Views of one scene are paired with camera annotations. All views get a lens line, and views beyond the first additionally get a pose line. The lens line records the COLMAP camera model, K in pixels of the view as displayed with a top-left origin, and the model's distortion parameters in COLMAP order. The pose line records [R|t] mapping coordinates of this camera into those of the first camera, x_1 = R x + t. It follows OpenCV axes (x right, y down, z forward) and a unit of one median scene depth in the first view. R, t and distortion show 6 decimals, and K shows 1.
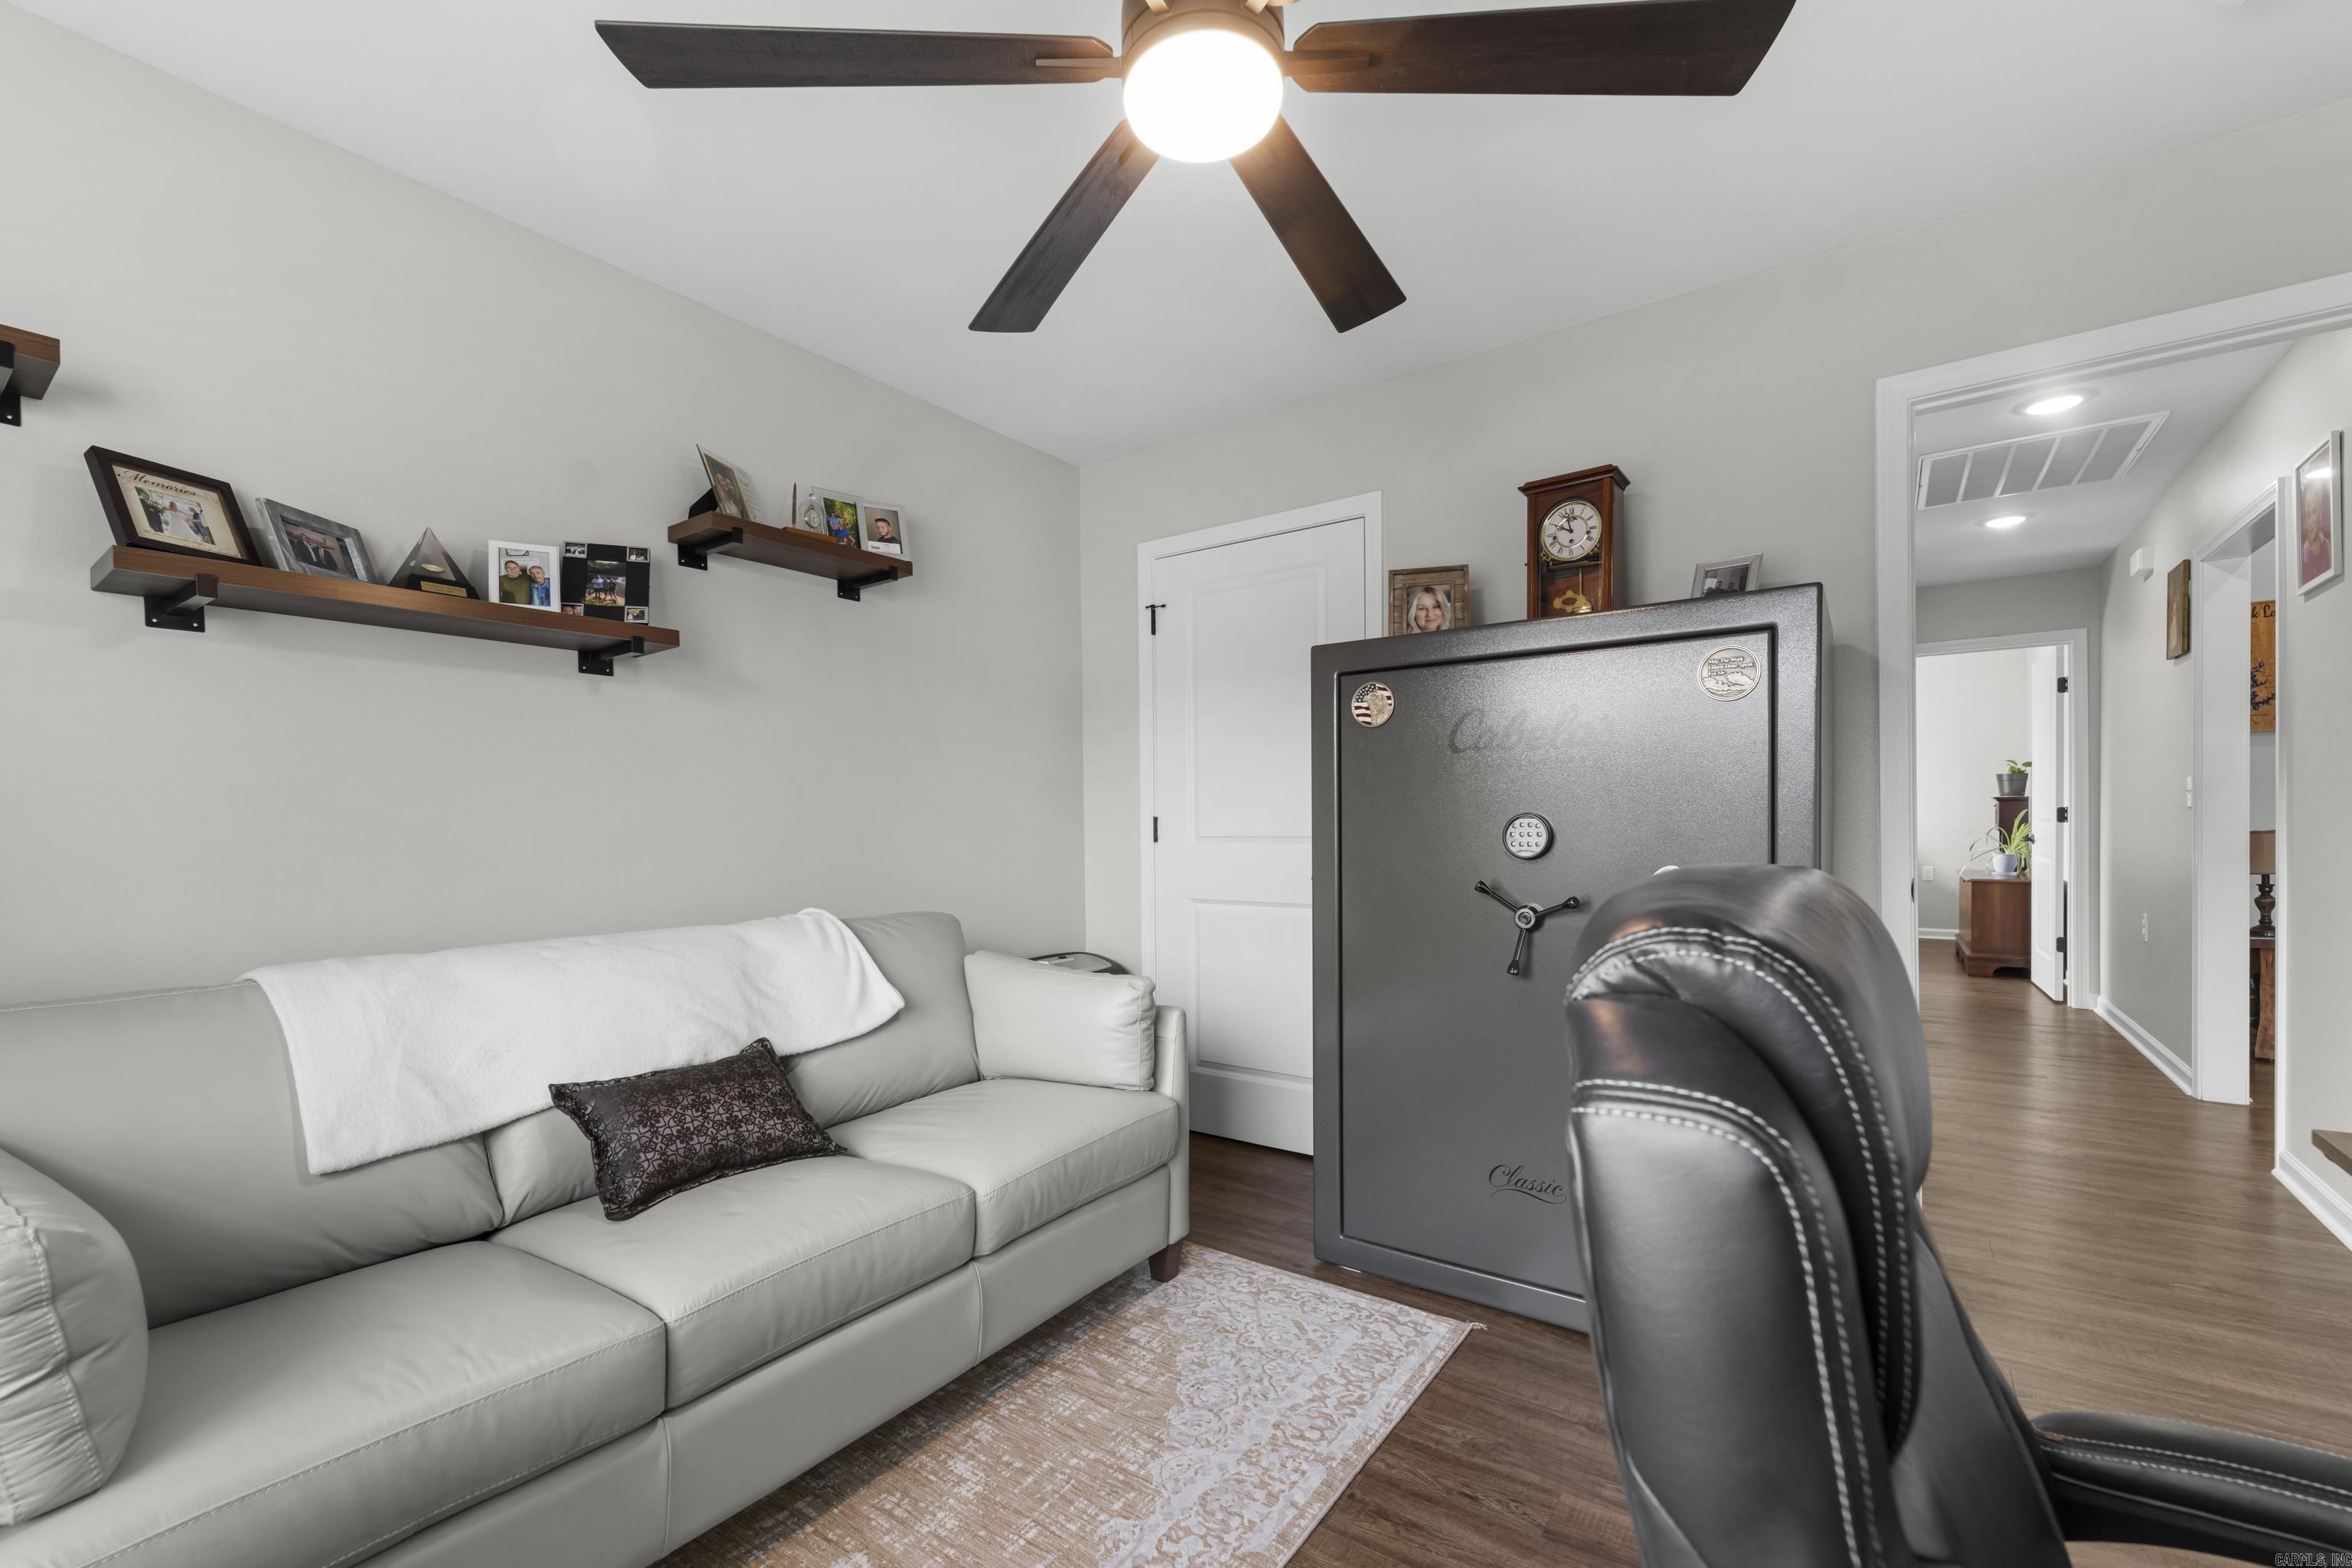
lens RADIAL K [[986.4, 0, 1175.0], [0, 986.4, 818.0], [0, 0, 1]] dist [0.005687, -0.002041]
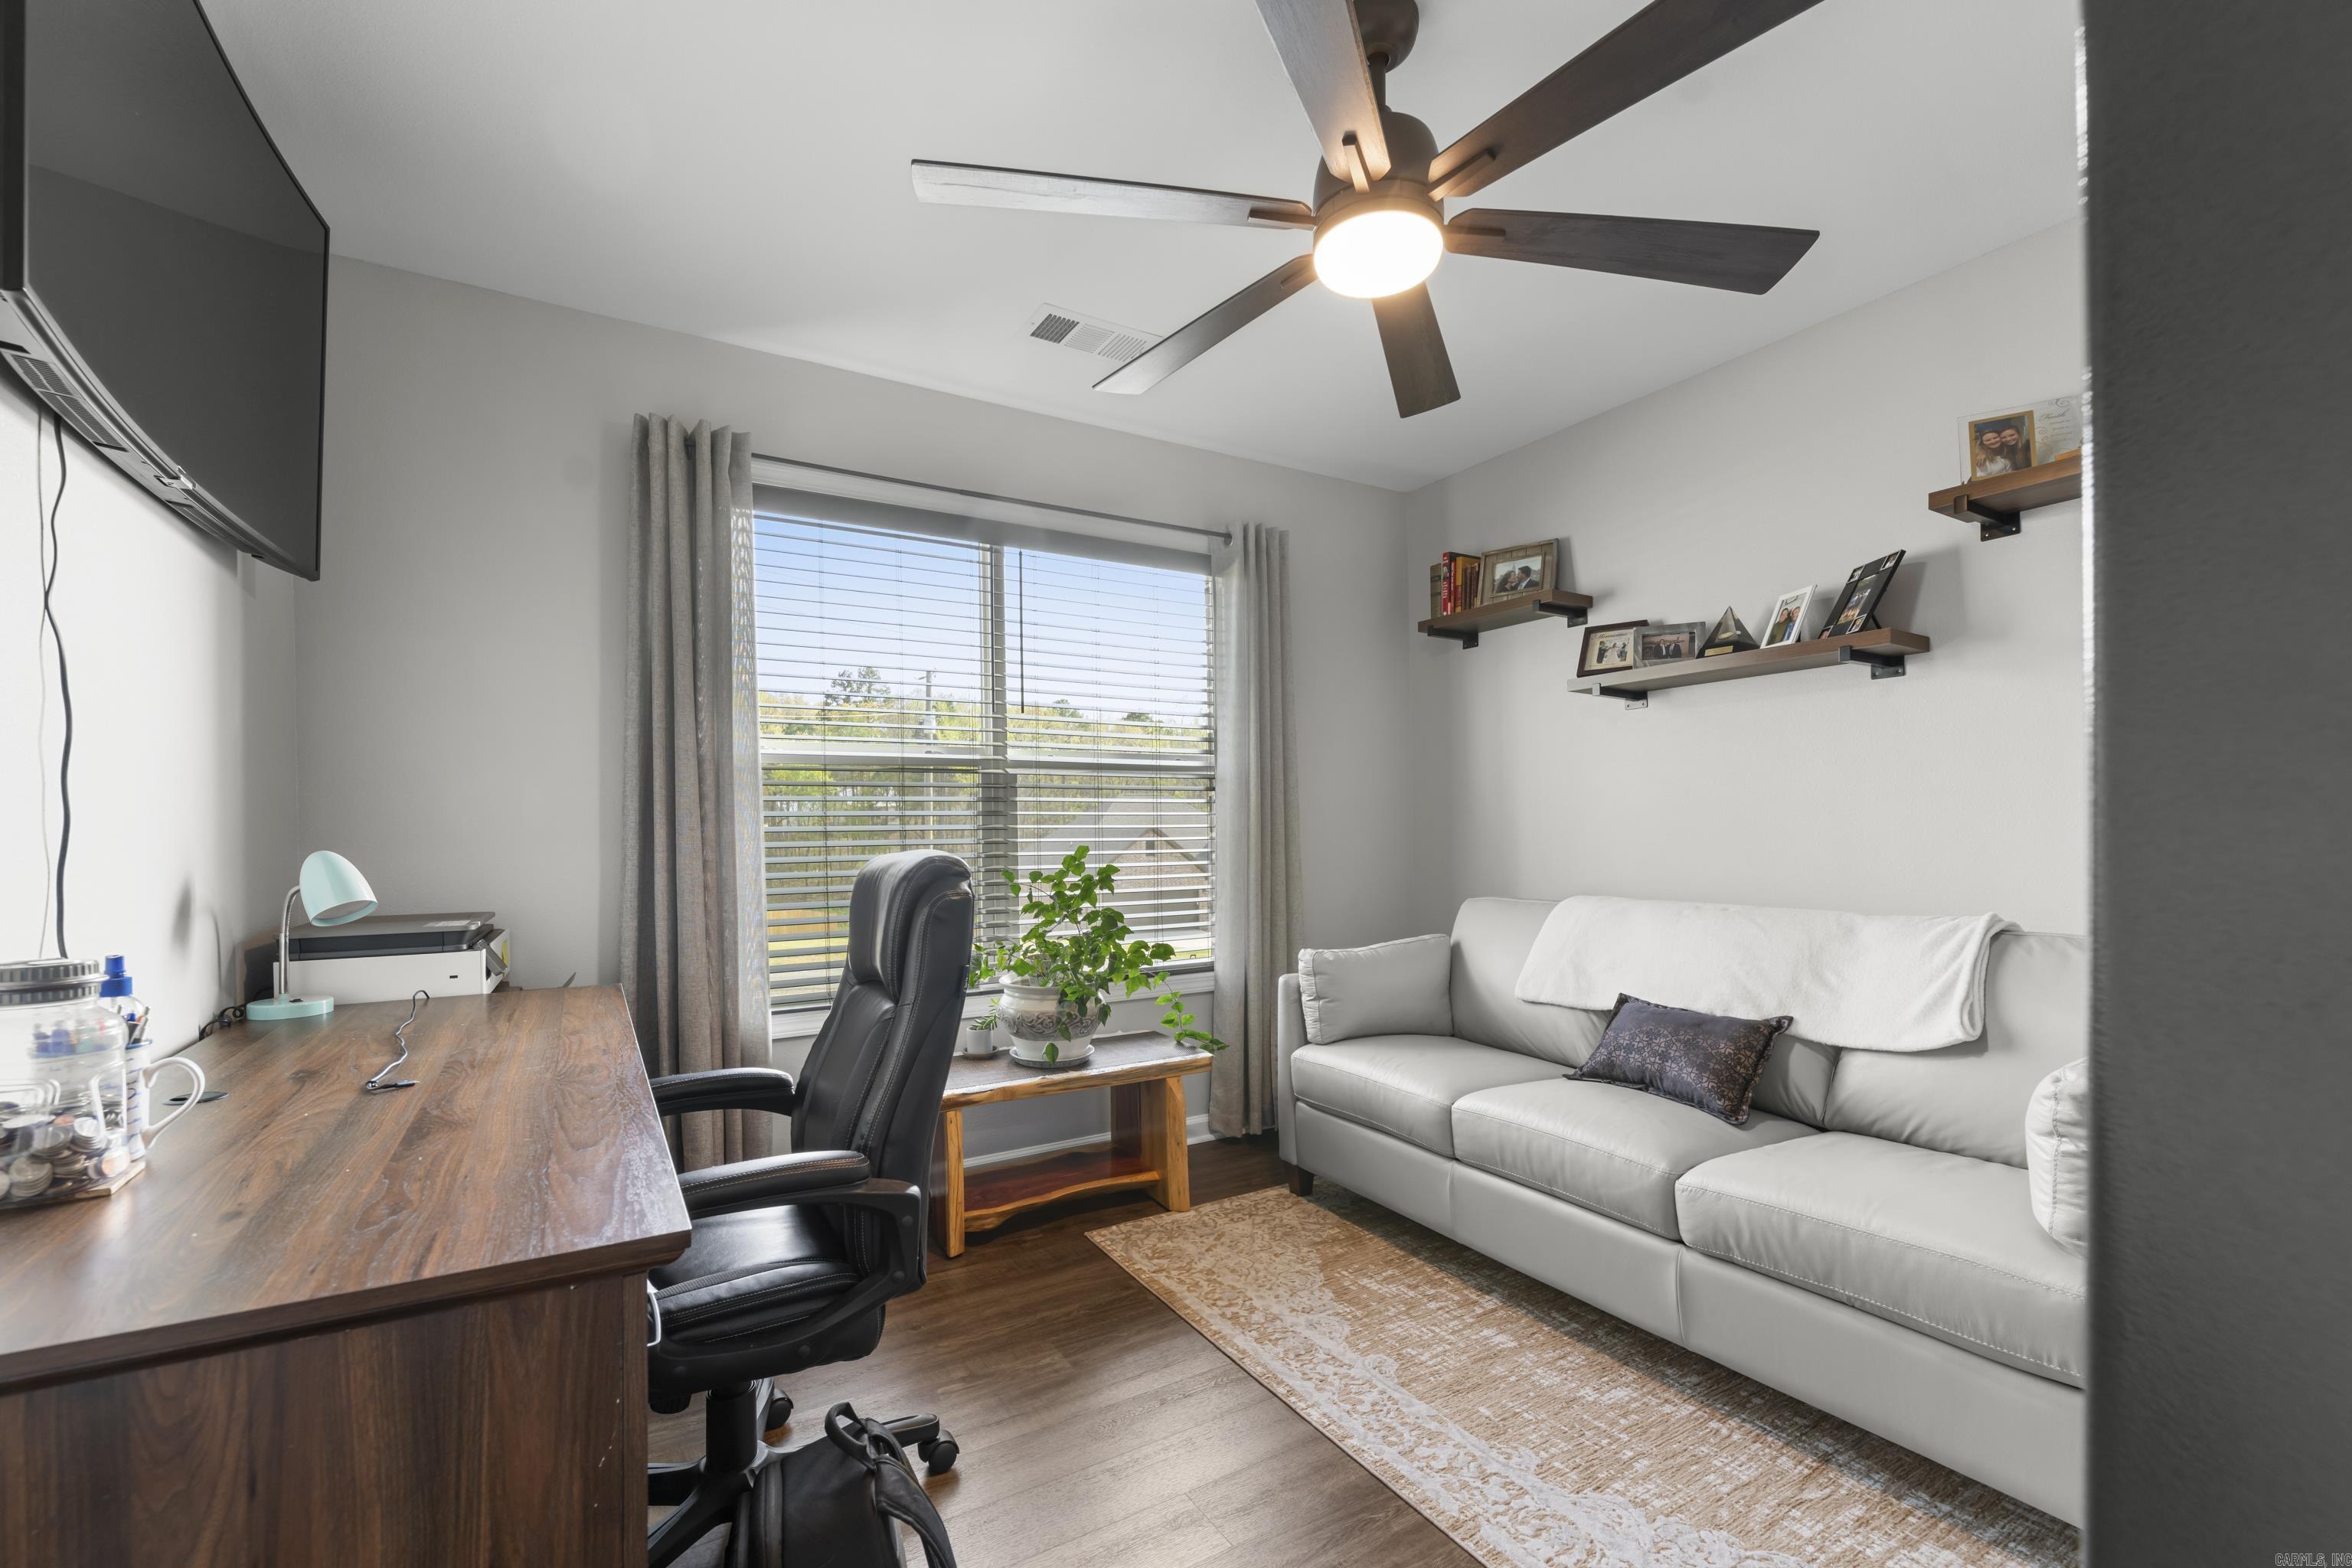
lens RADIAL K [[986.4, 0, 1175.7], [0, 986.4, 805.0], [0, 0, 1]] dist [0.005687, -0.002041]
pose [[-0.404688, -0.006004, -0.914435, 0.973068], [0.022091, 0.999622, -0.016340, -0.005567], [0.914188, -0.026814, -0.404403, 0.961411]]
